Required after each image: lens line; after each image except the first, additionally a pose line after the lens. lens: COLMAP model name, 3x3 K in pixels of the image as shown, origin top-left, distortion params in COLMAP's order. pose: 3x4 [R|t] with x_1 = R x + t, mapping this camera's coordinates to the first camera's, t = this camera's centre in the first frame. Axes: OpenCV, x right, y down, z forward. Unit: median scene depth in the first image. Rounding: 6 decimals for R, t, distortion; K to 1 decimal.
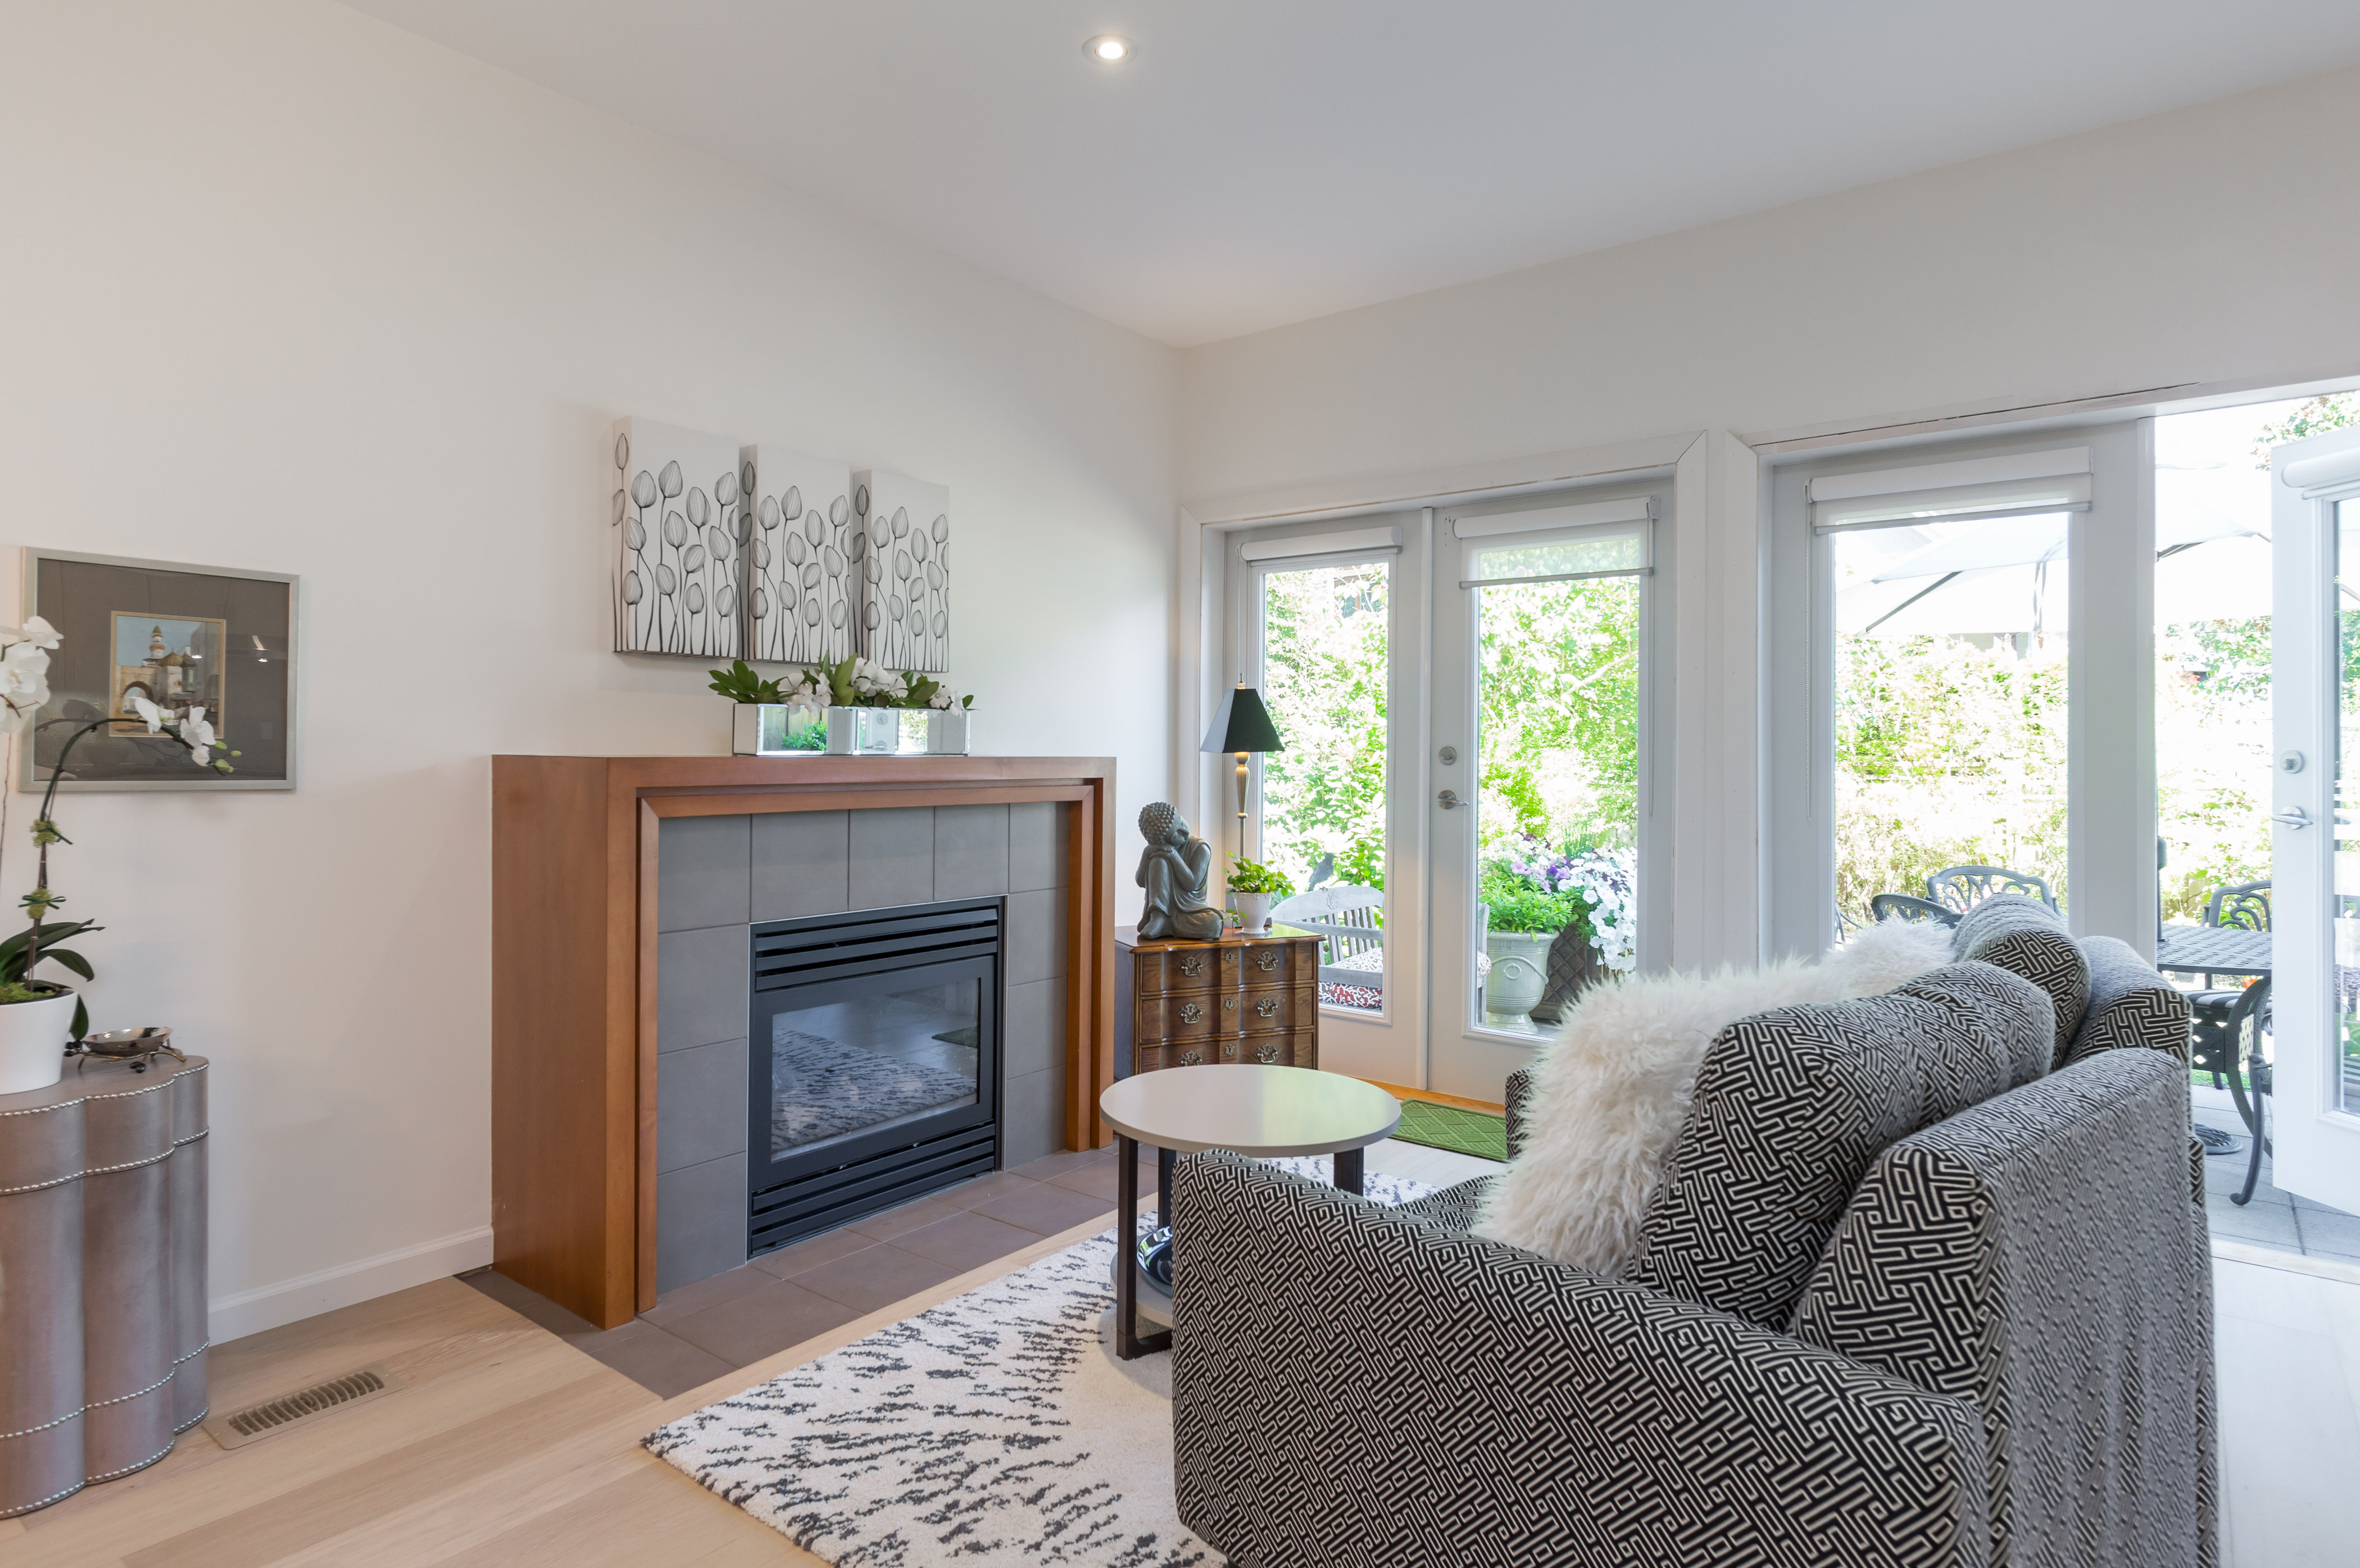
lens RADIAL K [[1286.8, 0, 1147.8], [0, 1286.8, 743.6], [0, 0, 1]] dist [0.000333, 0.000915]
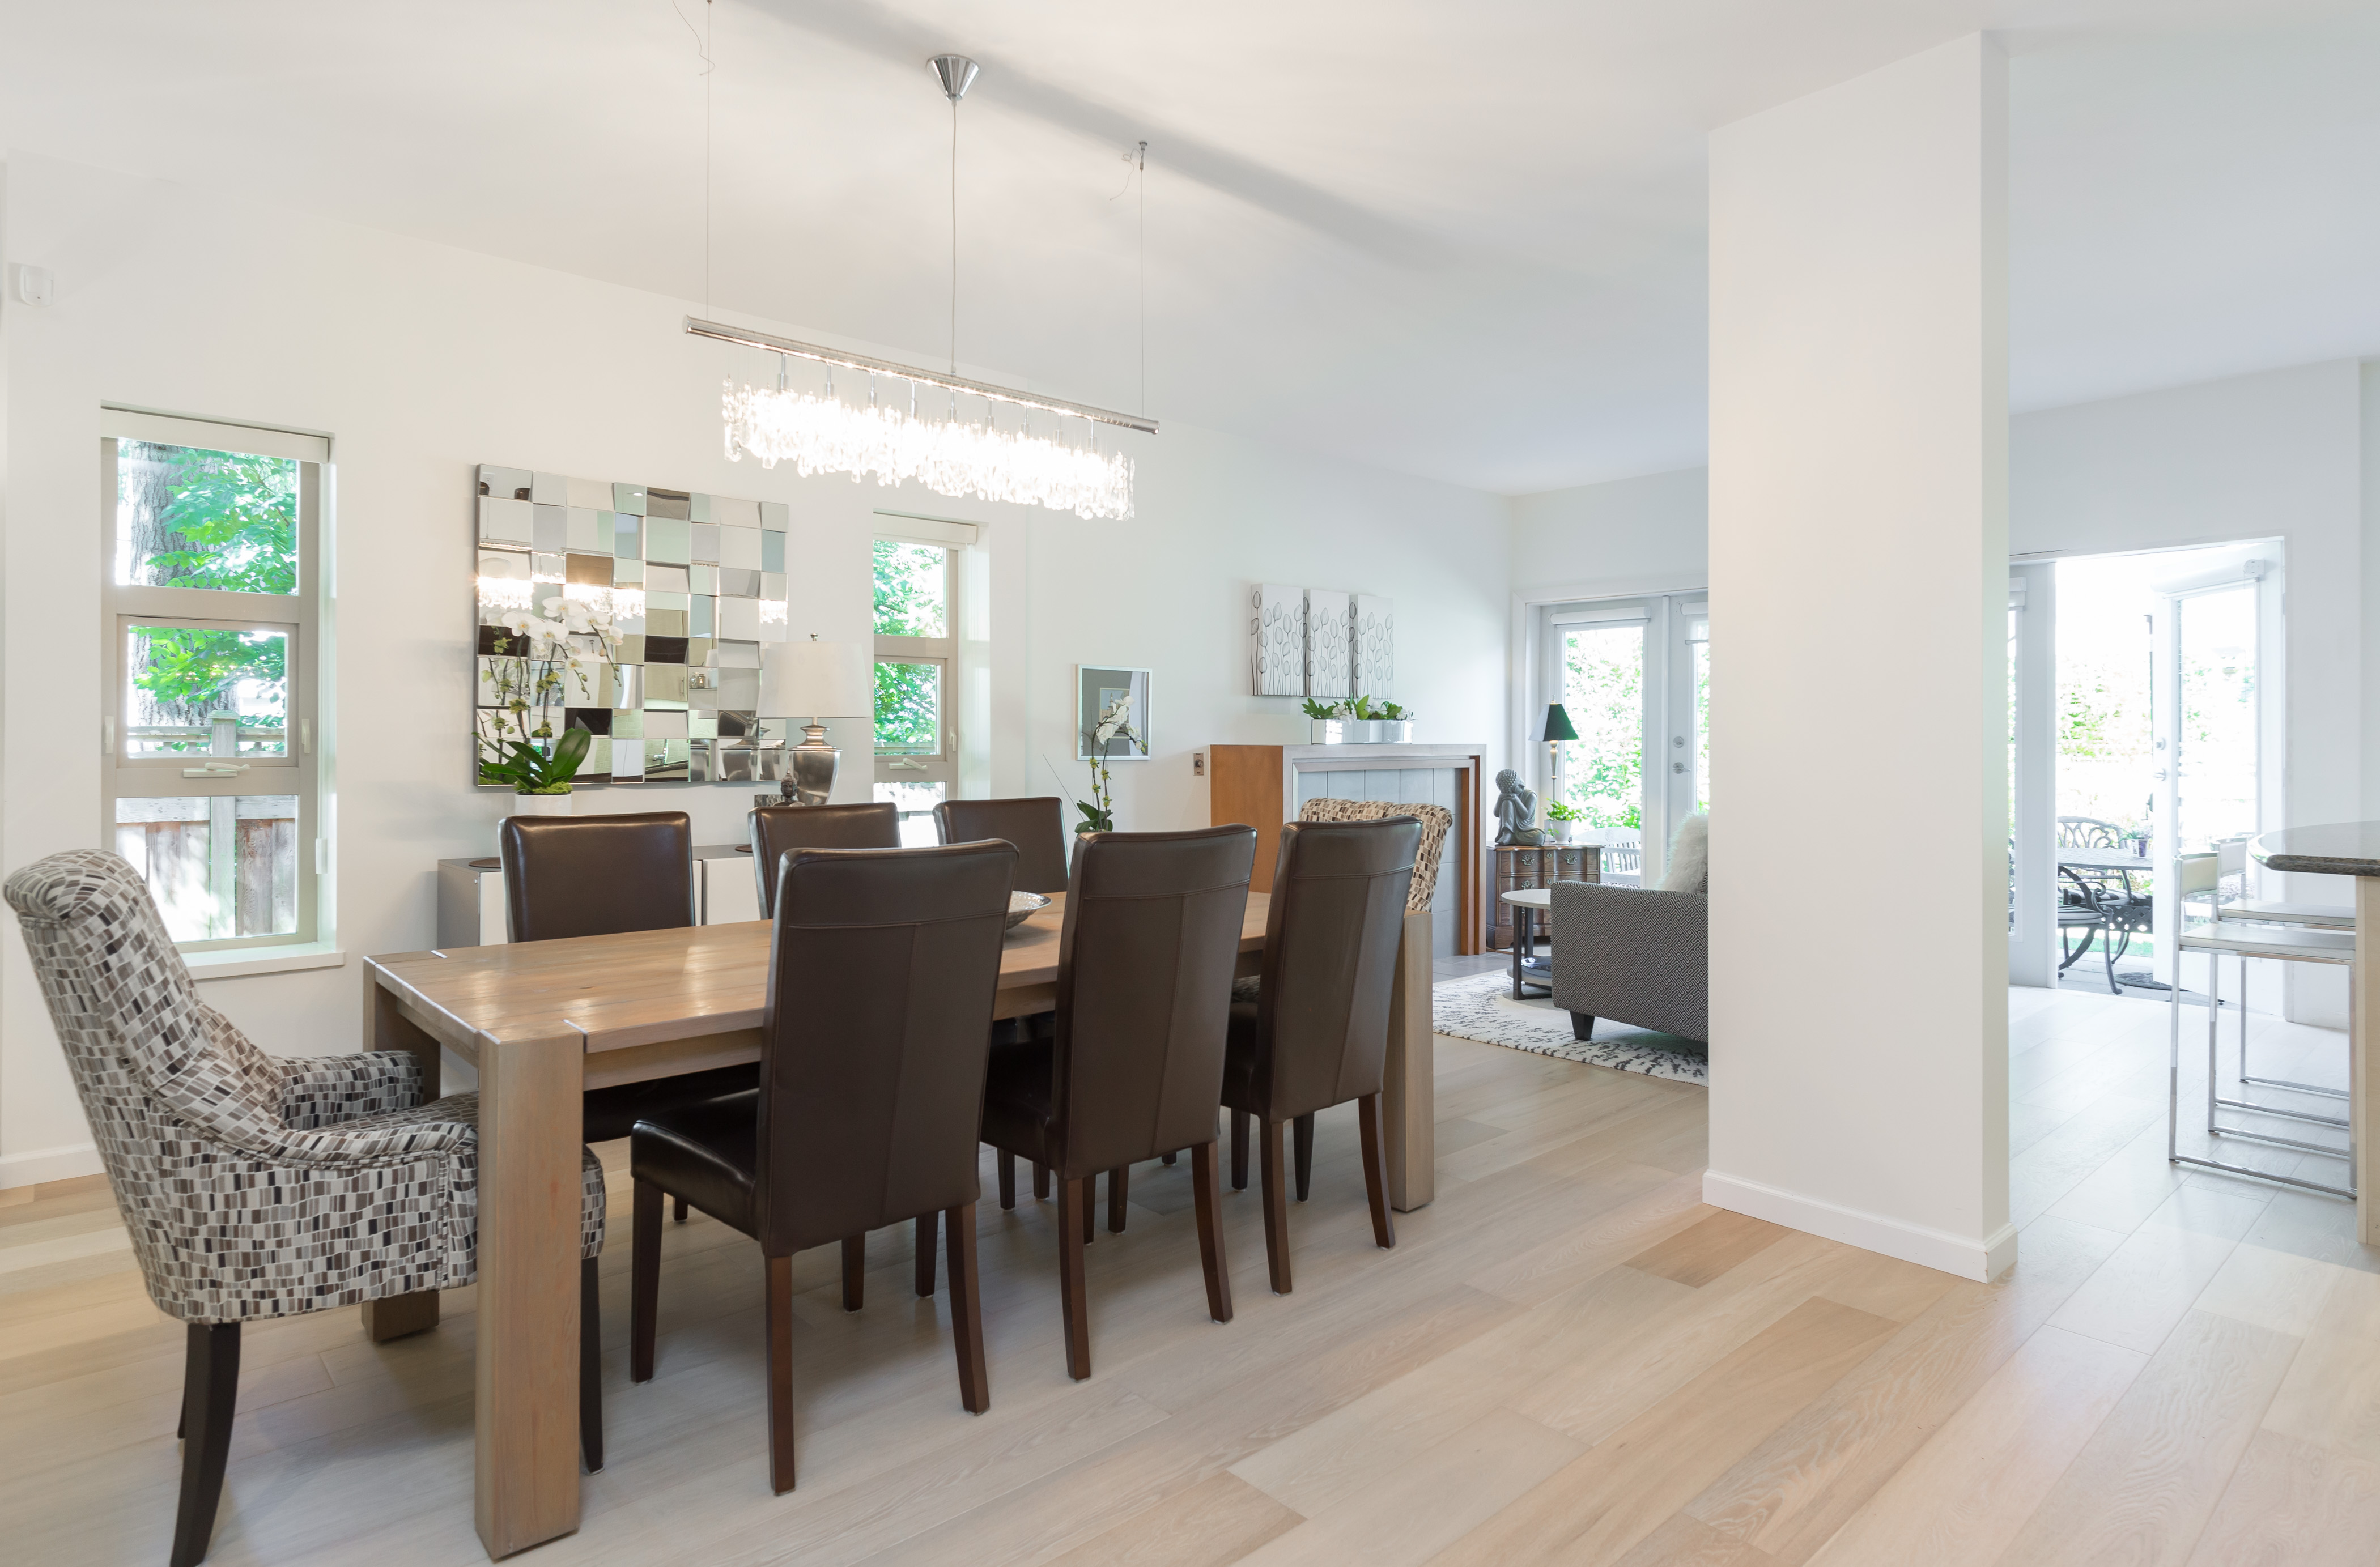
lens RADIAL K [[1260.9, 0, 1213.7], [0, 1260.9, 736.6], [0, 0, 1]] dist [0.000181, -0.000102]
pose [[0.986852, -0.005932, -0.161517, -0.109878], [0.006692, 0.999969, 0.004156, -0.009584], [0.161488, -0.005182, 0.986861, -0.784727]]
